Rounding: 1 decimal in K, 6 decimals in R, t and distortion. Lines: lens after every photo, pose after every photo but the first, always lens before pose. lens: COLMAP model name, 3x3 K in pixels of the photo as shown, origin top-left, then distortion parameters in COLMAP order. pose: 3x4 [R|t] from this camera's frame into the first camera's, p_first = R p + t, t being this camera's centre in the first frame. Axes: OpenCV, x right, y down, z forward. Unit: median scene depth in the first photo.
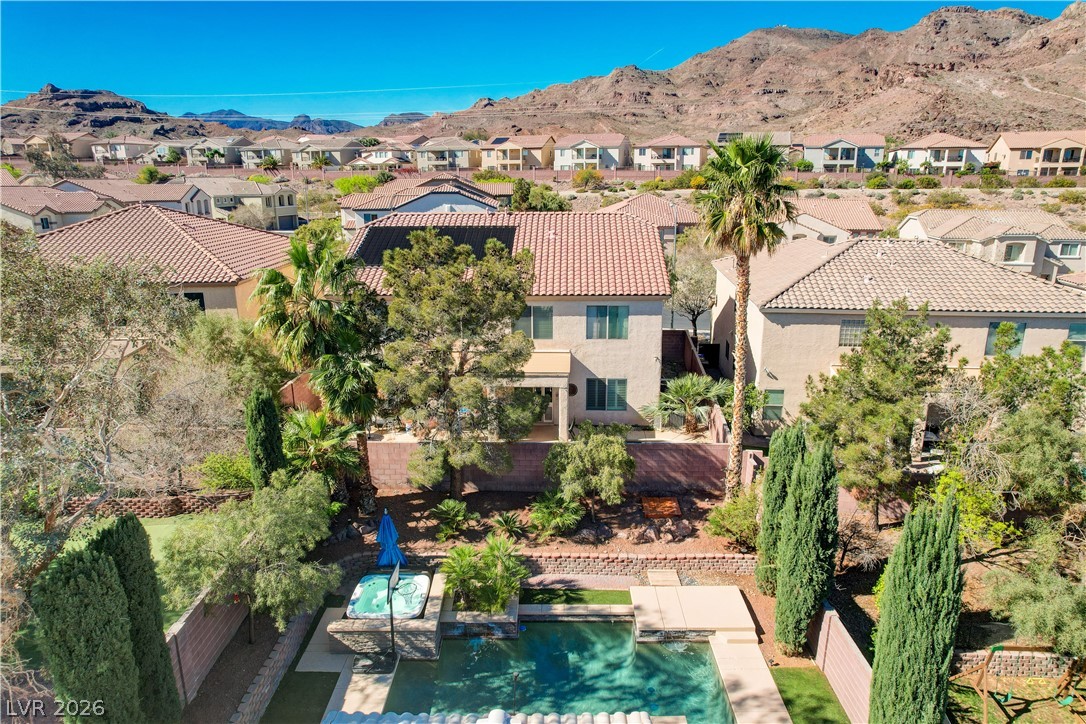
lens RADIAL K [[697.1, 0, 544.6], [0, 697.1, 362.0], [0, 0, 1]] dist [-0.078708, 0.071523]
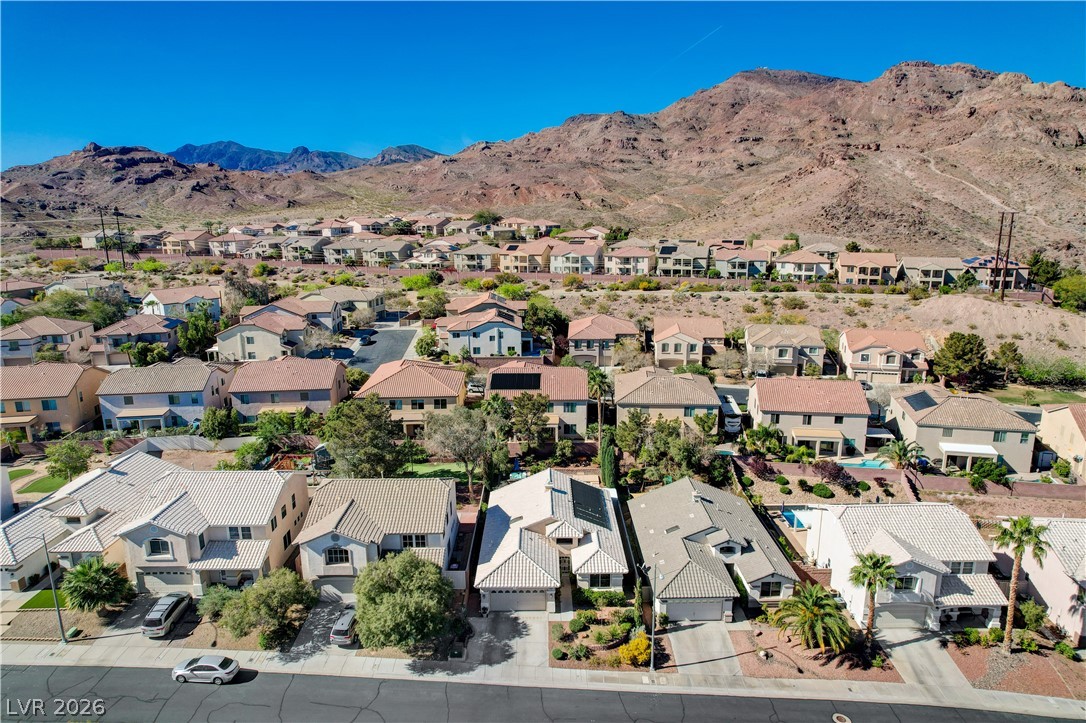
lens RADIAL K [[697.1, 0, 544.6], [0, 697.1, 361.5], [0, 0, 1]] dist [-0.078708, 0.071523]
pose [[0.999949, -0.006894, 0.007401, -0.012394], [0.007160, 0.999305, -0.036582, -0.035487], [-0.007143, 0.036633, 0.999303, -0.530059]]
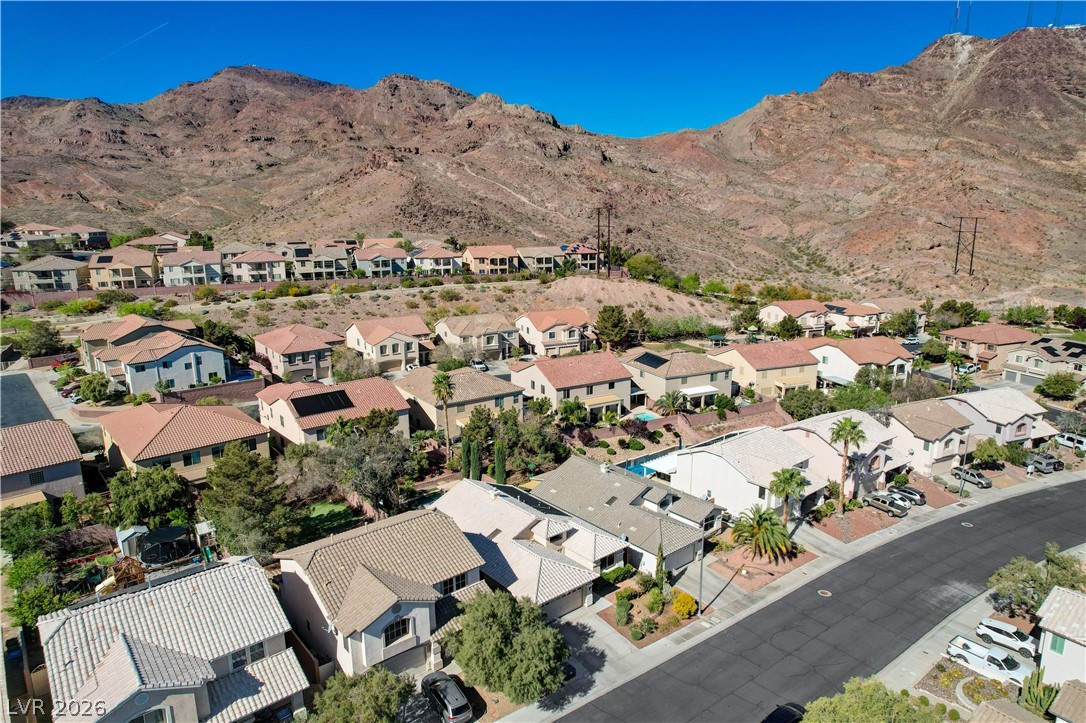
lens RADIAL K [[694.5, 0, 543.0], [0, 694.5, 361.5], [0, 0, 1]] dist [-0.073195, 0.063583]
pose [[0.766980, -0.146422, 0.624742, -0.292410], [0.168573, 0.985397, 0.023998, -0.062416], [-0.619133, 0.086909, 0.780462, -0.419772]]
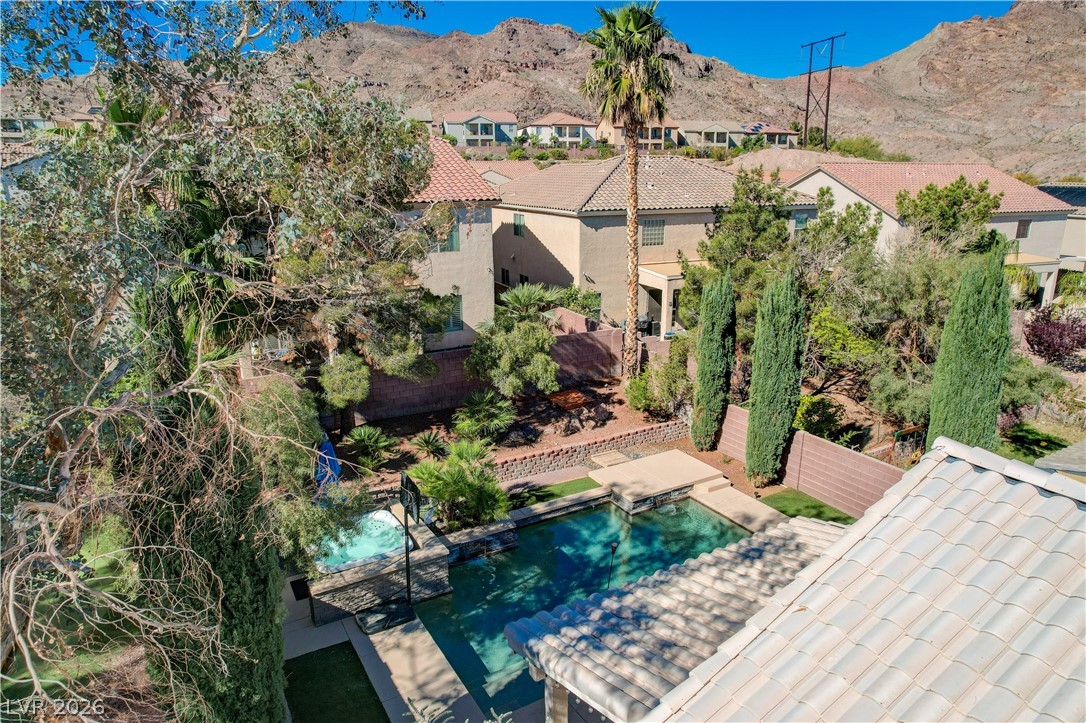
lens RADIAL K [[697.1, 0, 544.6], [0, 697.1, 361.5], [0, 0, 1]] dist [-0.078708, 0.071523]
pose [[0.858657, -0.136090, 0.494153, -0.059881], [0.132751, 0.990257, 0.042045, 0.020504], [-0.495061, 0.029497, 0.868357, 0.032631]]
